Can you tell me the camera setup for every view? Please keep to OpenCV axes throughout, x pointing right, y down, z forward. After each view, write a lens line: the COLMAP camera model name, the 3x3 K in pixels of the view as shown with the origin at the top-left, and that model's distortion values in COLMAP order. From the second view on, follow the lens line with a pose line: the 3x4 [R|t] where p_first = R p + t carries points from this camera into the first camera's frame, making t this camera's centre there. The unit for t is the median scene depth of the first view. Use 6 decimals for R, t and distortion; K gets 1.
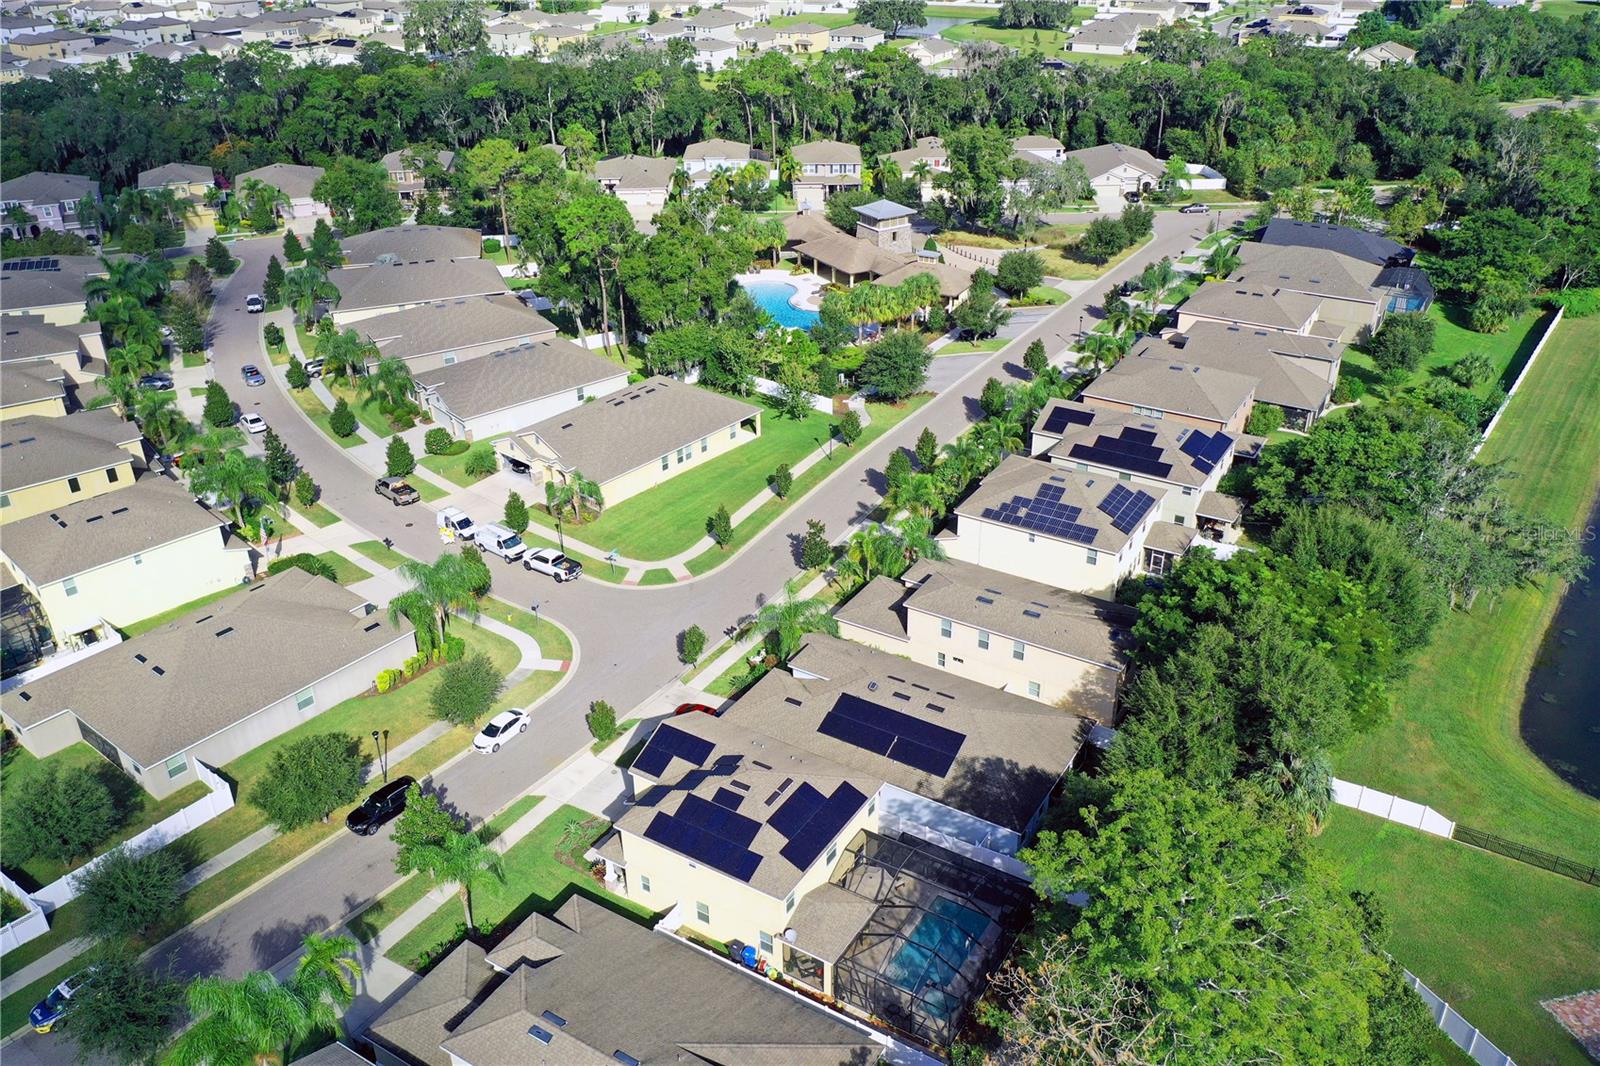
lens RADIAL K [[1268.3, 0, 800.0], [0, 1268.3, 533.0], [0, 0, 1]] dist [0.000919, -0.002967]
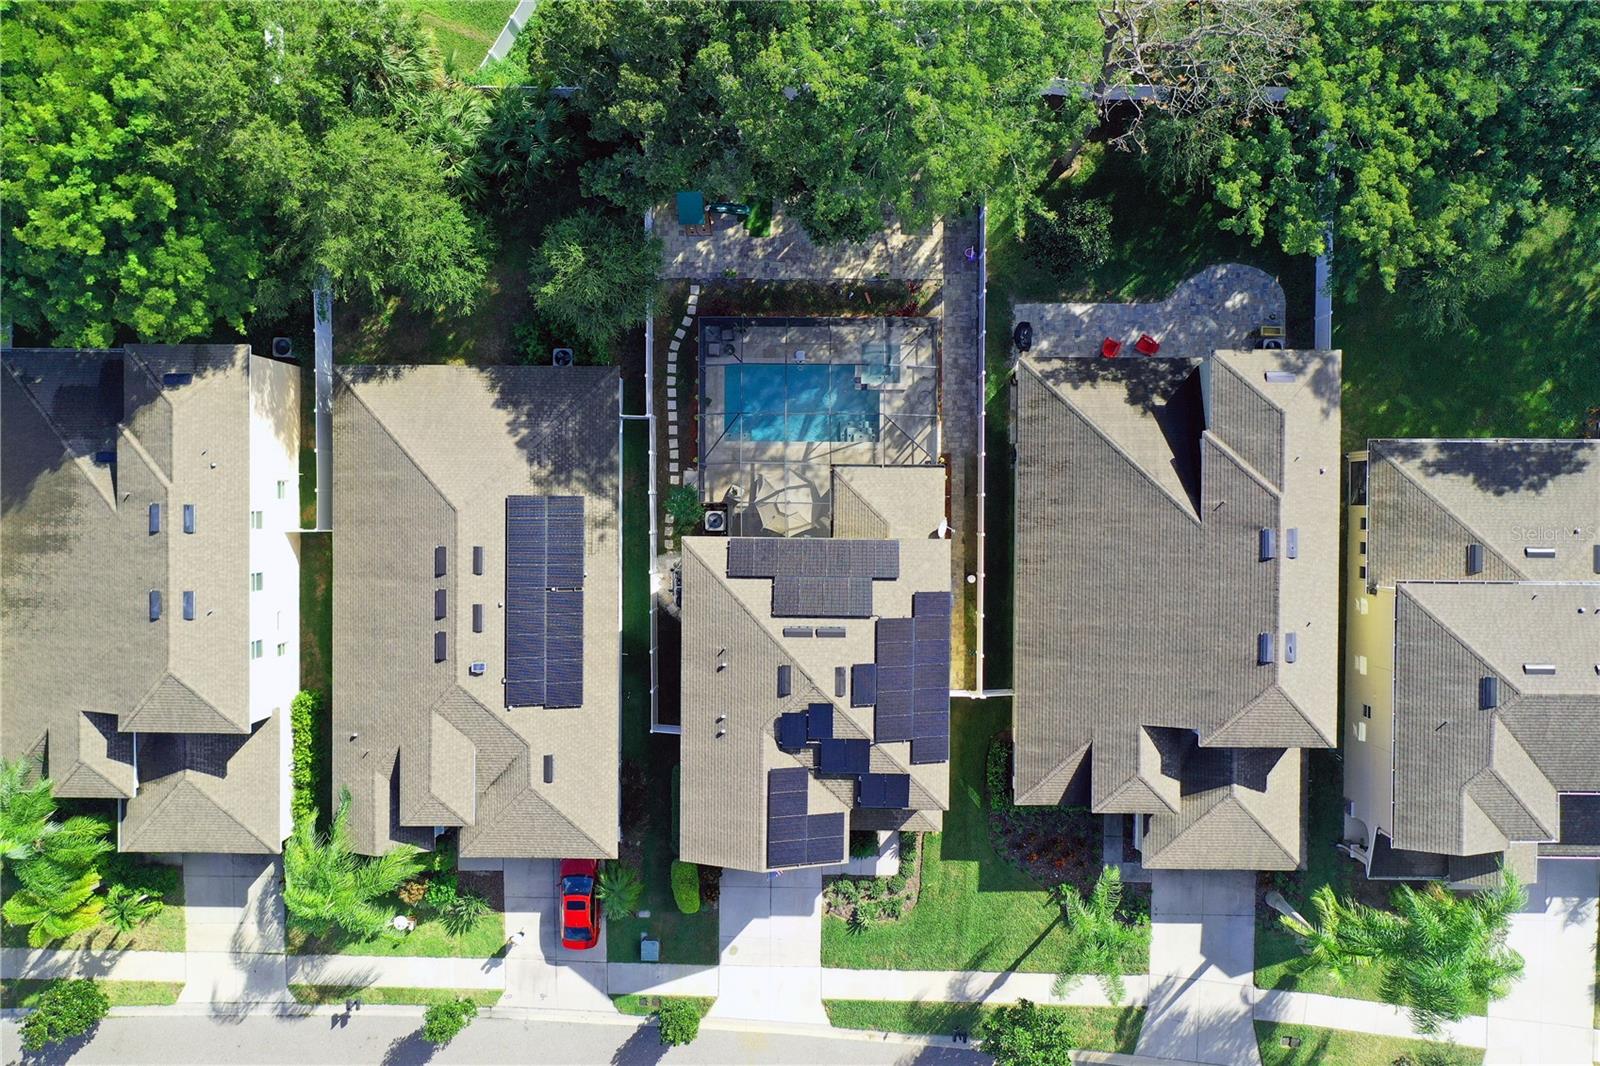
lens RADIAL K [[1268.3, 0, 800.0], [0, 1268.3, 533.0], [0, 0, 1]] dist [0.000919, -0.002967]
pose [[-0.519312, -0.854550, 0.007748, 0.027199], [0.431248, -0.254222, 0.865677, -0.353614], [-0.737794, 0.452898, 0.500543, 0.539010]]
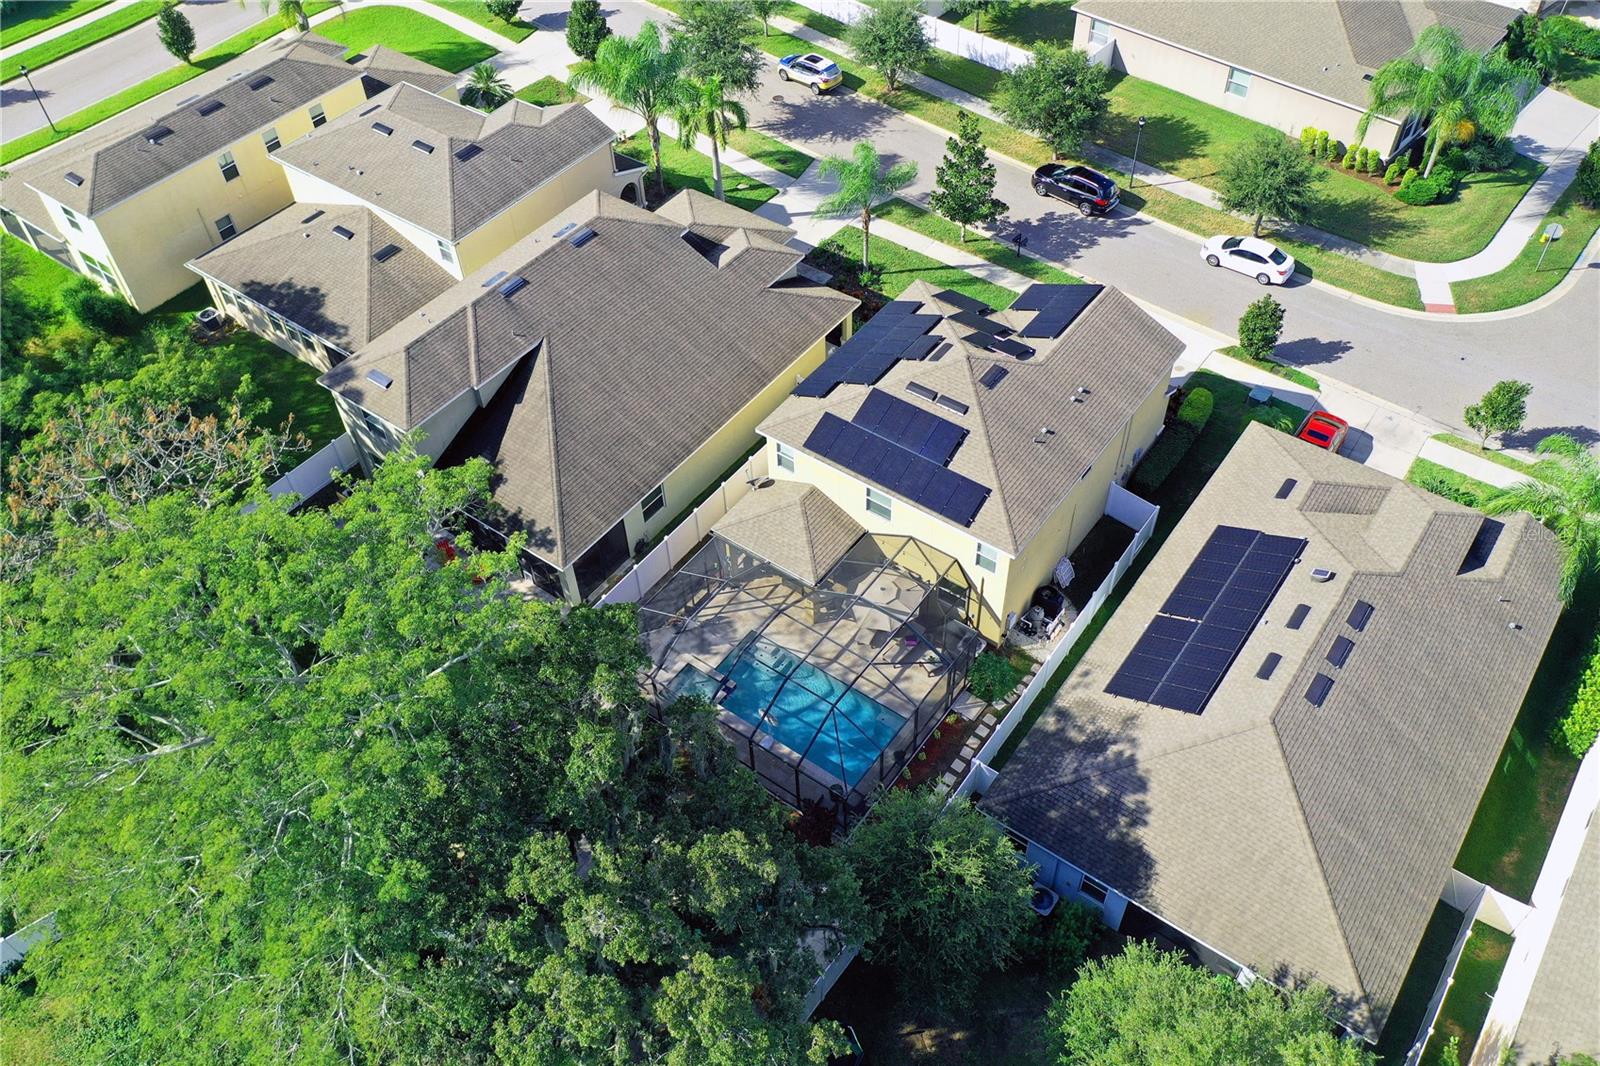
lens RADIAL K [[1268.3, 0, 800.0], [0, 1268.3, 533.0], [0, 0, 1]] dist [0.000919, -0.002967]
pose [[-0.081533, 0.742995, -0.664312, 0.410516], [-0.445096, 0.569230, 0.691279, -0.151270], [0.891764, 0.352044, 0.284293, 0.674883]]
